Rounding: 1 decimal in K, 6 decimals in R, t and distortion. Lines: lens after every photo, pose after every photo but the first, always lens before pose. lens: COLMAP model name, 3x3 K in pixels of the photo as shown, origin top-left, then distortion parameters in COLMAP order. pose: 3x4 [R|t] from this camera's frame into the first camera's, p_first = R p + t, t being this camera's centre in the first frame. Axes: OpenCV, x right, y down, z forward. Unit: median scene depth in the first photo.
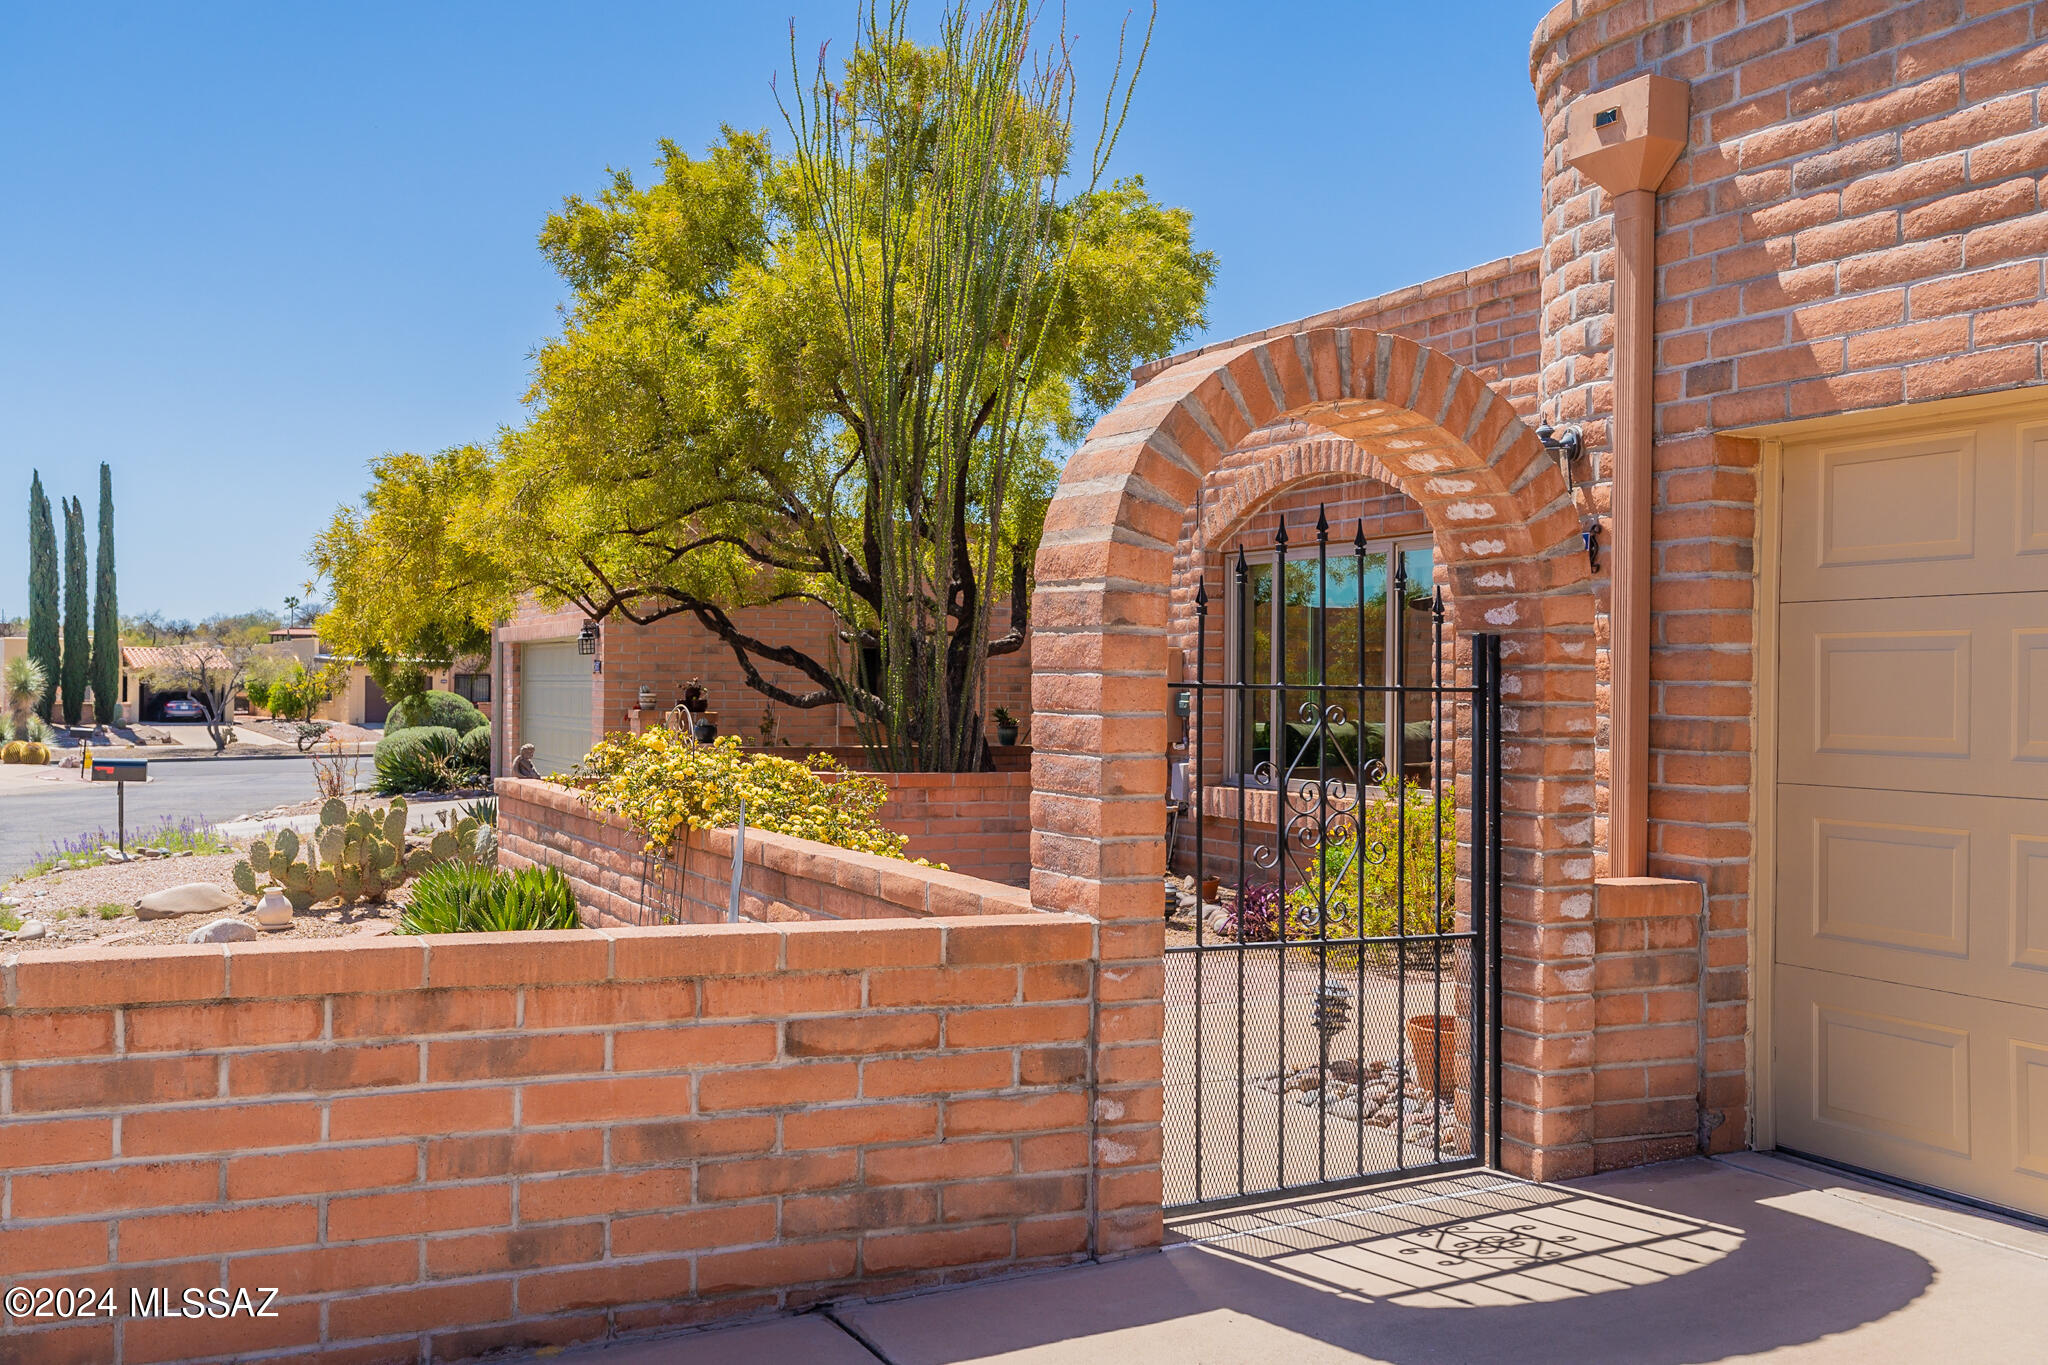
lens RADIAL K [[2016.1, 0, 1021.9], [0, 2016.1, 686.9], [0, 0, 1]] dist [0.013401, 0.000000]
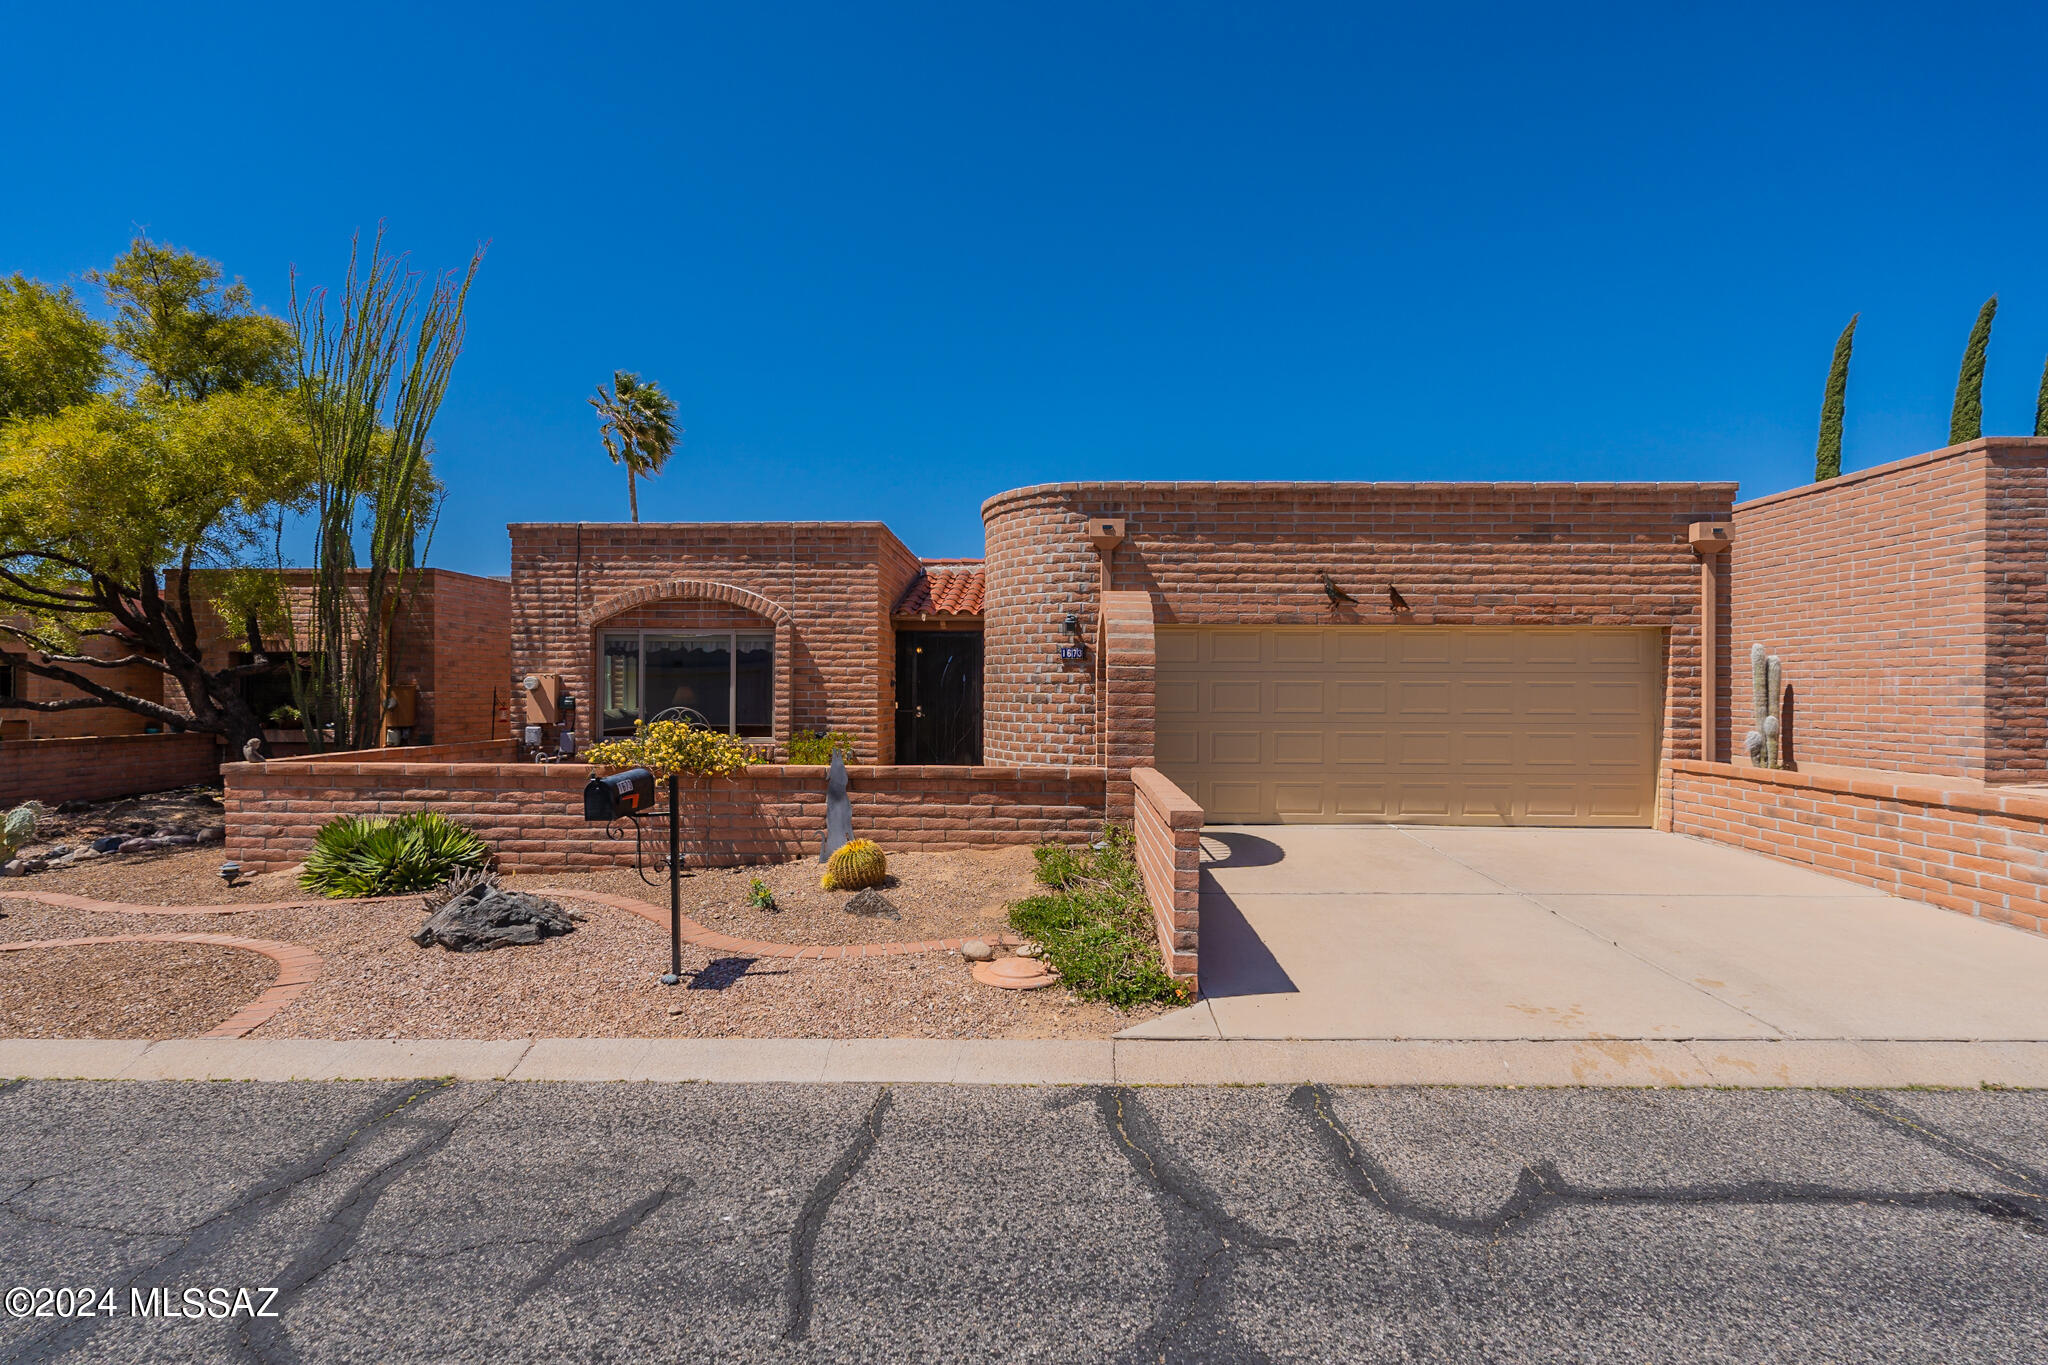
lens RADIAL K [[967.4, 0, 1025.3], [0, 967.4, 681.6], [0, 0, 1]] dist [-0.002398, -0.000630]
pose [[0.451827, -0.002033, 0.892103, -0.556874], [0.002851, 0.999996, 0.000835, -0.011421], [-0.892101, 0.002166, 0.451830, 0.178880]]
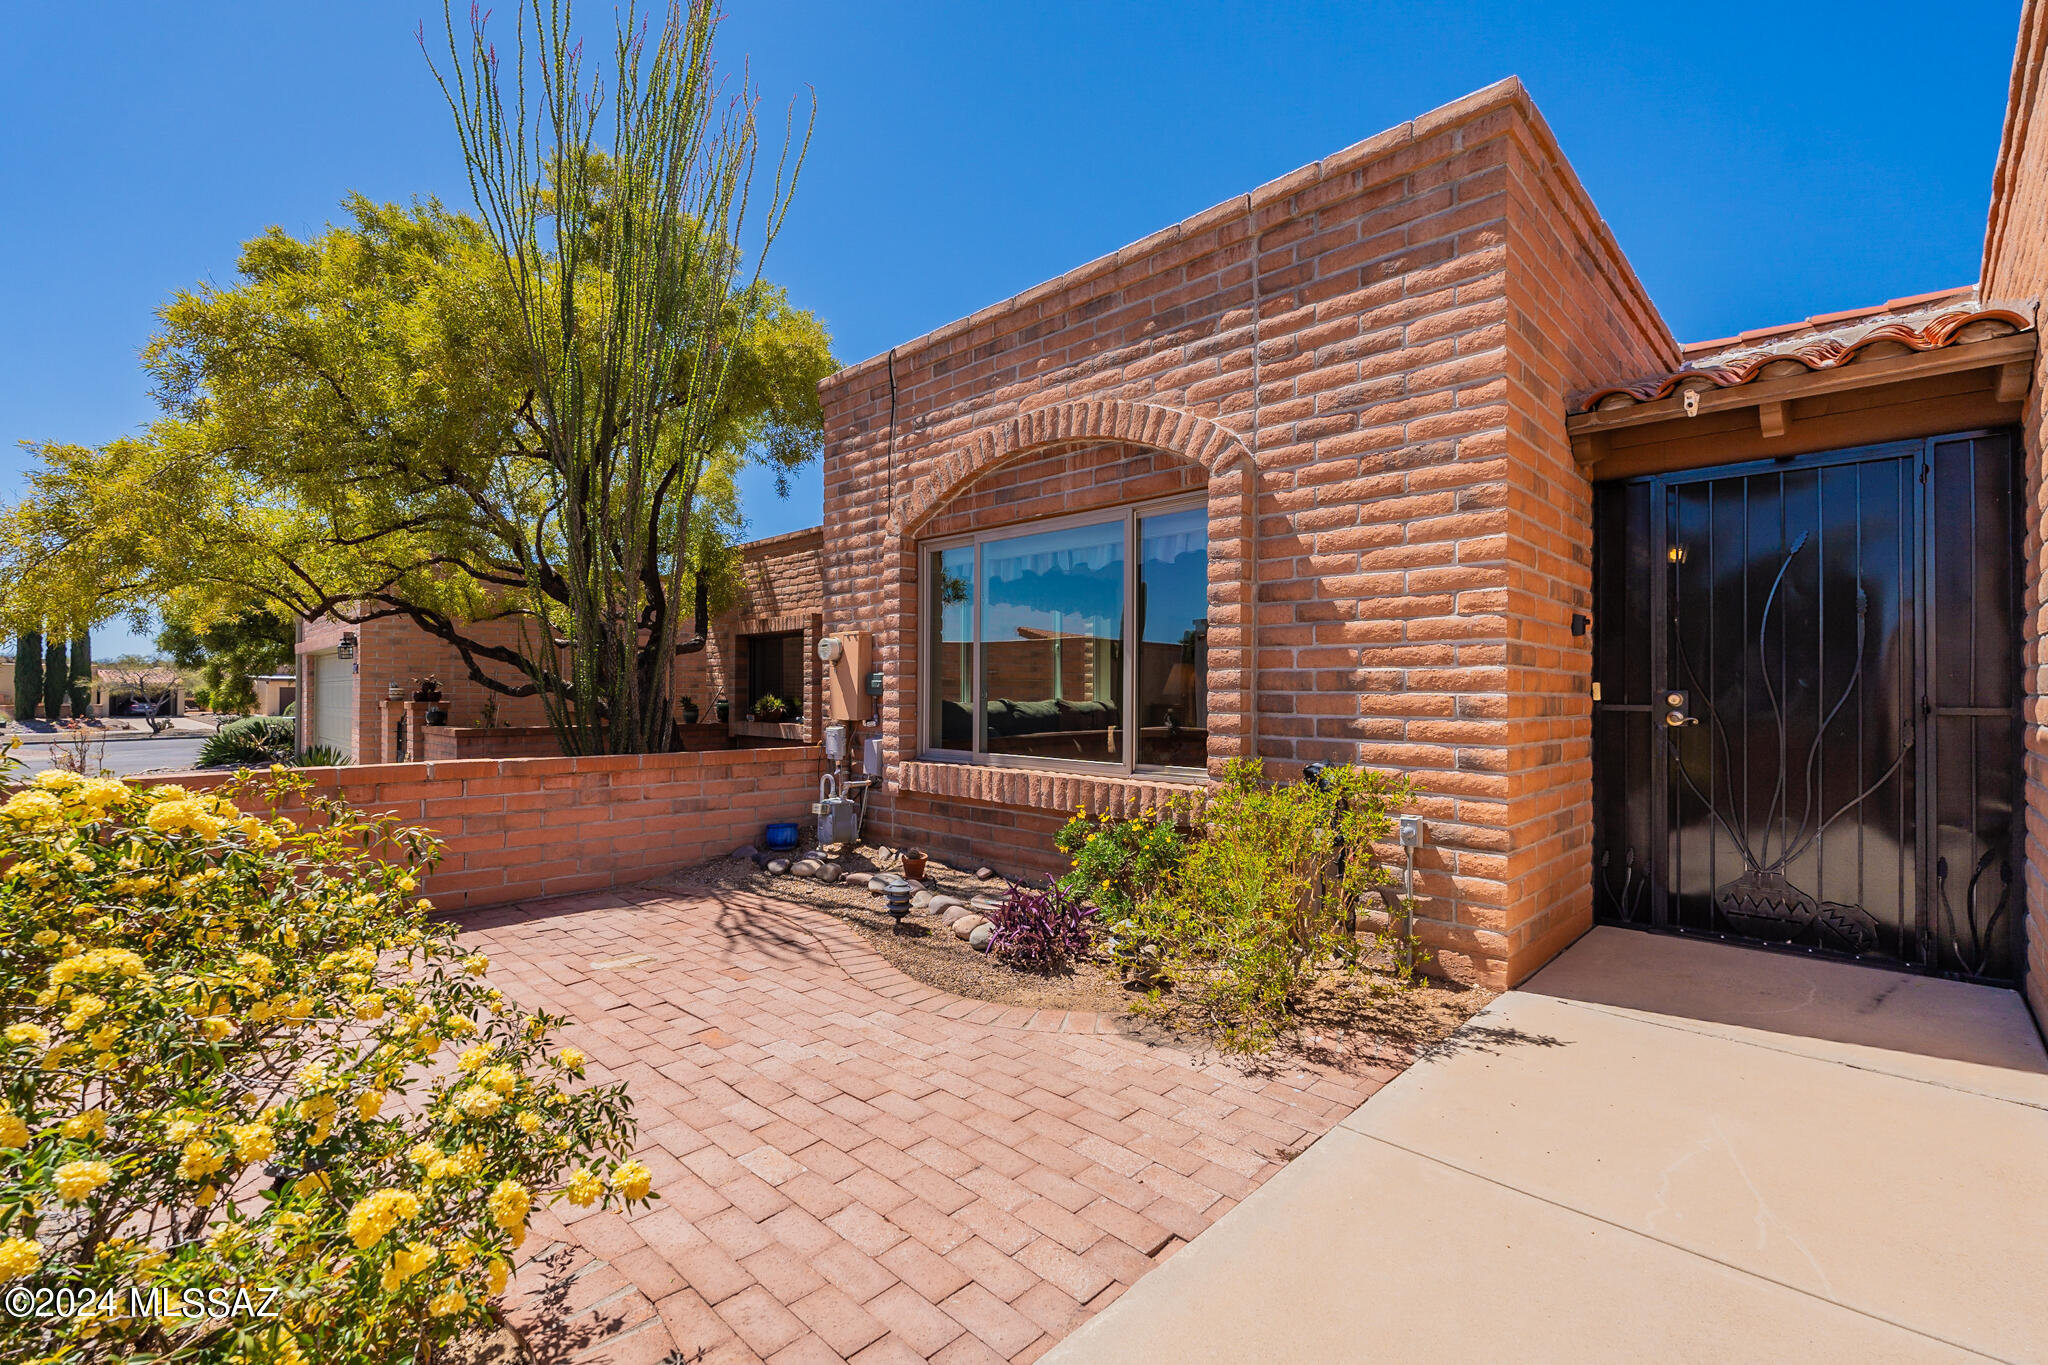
lens RADIAL K [[894.0, 0, 1020.8], [0, 894.0, 684.1], [0, 0, 1]] dist [-0.004182, -0.000360]
pose [[0.937635, -0.001121, 0.347619, -0.011811], [0.004782, 0.999942, -0.009674, 0.013622], [-0.347588, 0.010733, 0.937586, 0.532987]]
